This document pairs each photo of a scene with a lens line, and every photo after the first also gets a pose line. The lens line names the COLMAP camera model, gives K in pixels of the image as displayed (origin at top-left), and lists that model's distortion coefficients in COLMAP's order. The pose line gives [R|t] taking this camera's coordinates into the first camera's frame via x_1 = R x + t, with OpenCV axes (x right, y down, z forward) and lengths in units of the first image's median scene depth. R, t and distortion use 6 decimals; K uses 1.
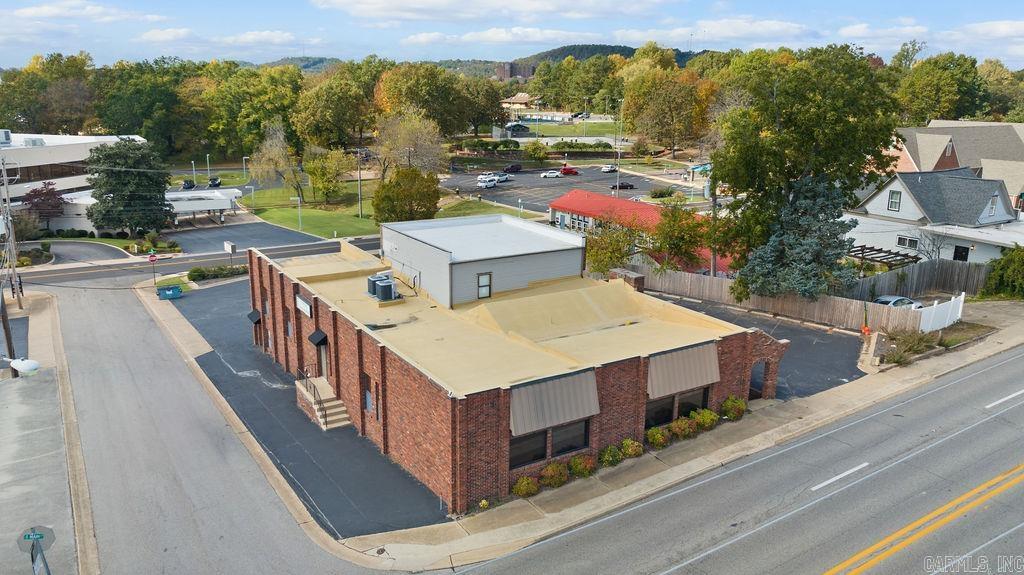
lens RADIAL K [[758.8, 0, 512.0], [0, 758.8, 287.5], [0, 0, 1]] dist [-0.013065, -0.002653]
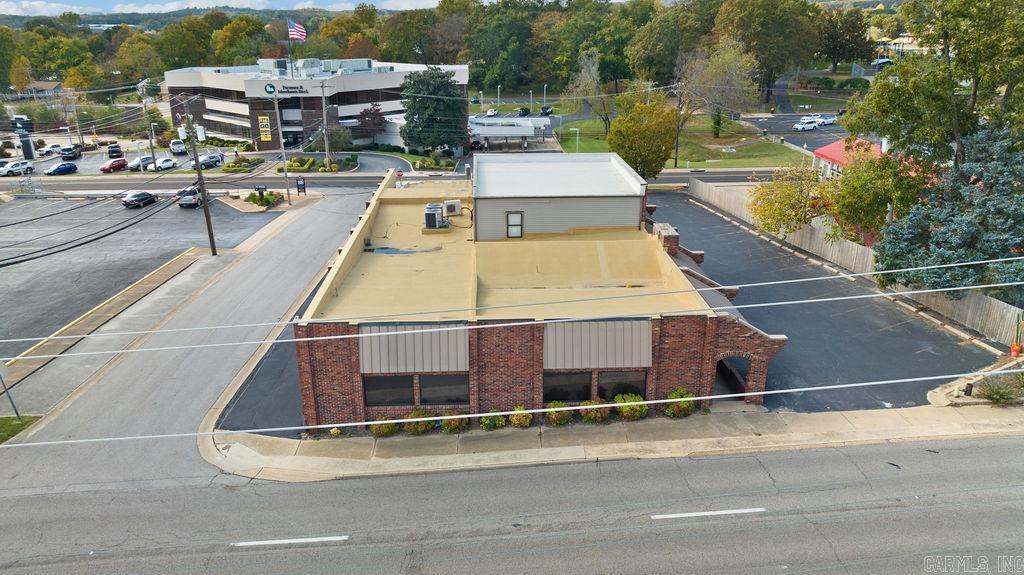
lens RADIAL K [[735.9, 0, 512.0], [0, 735.9, 287.5], [0, 0, 1]] dist [-0.015311, -0.001074]
pose [[0.868236, 0.155741, -0.471075, 0.412512], [-0.113032, 0.986578, 0.117843, -0.033531], [0.483105, -0.049069, 0.874186, 0.177850]]
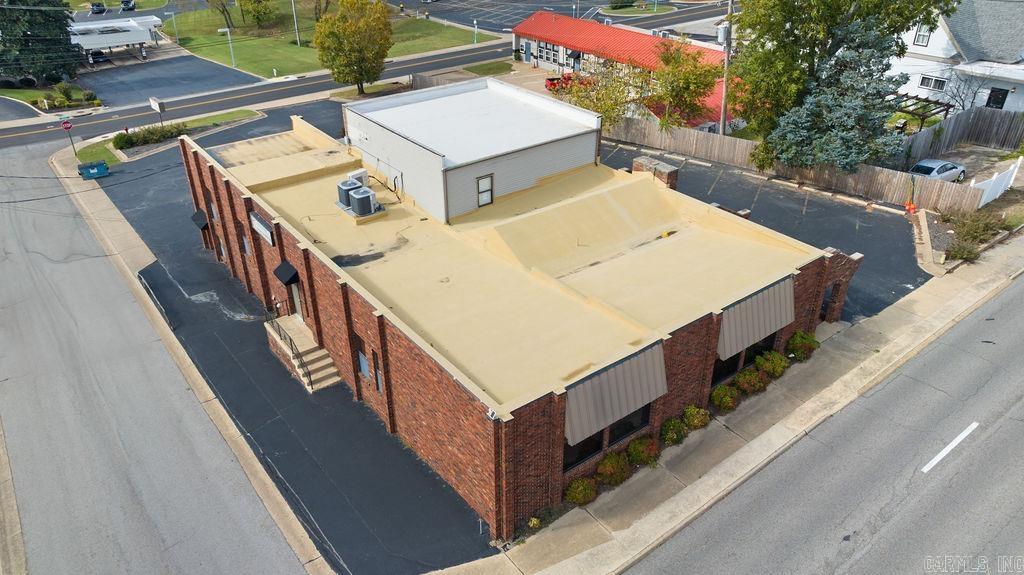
lens RADIAL K [[723.1, 0, 512.0], [0, 723.1, 287.5], [0, 0, 1]] dist [-0.033554, 0.040920]
pose [[0.995913, -0.060728, 0.066851, -0.065719], [0.040638, 0.962338, 0.268803, -0.109156], [-0.080657, -0.264987, 0.960873, 0.228641]]
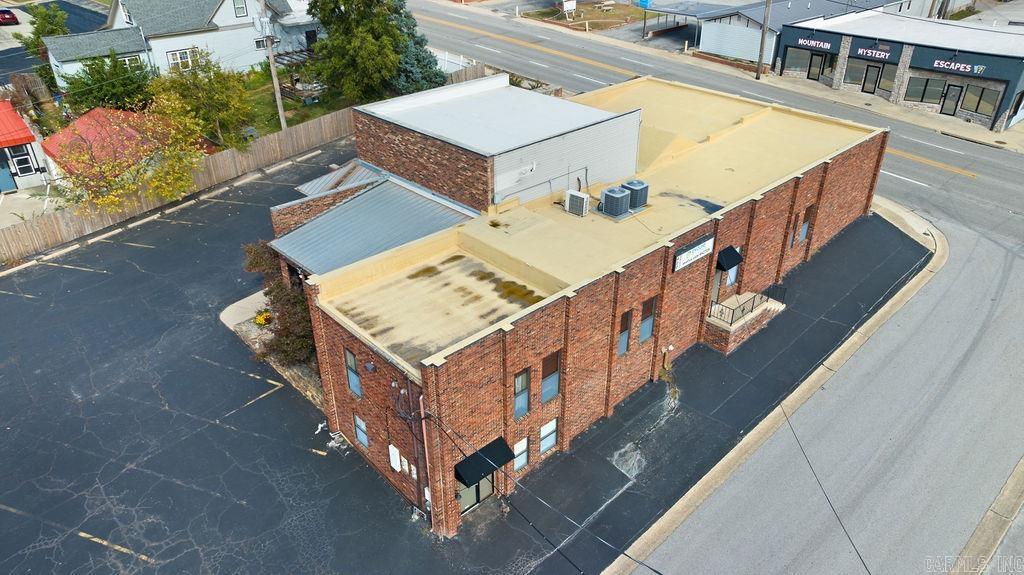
lens RADIAL K [[716.3, 0, 512.0], [0, 716.3, 287.5], [0, 0, 1]] dist [-0.003120, 0.001217]
pose [[-0.195288, -0.501752, 0.842679, -0.800004], [0.250441, 0.805223, 0.537489, -0.339578], [-0.948231, 0.316007, -0.031592, 1.176569]]
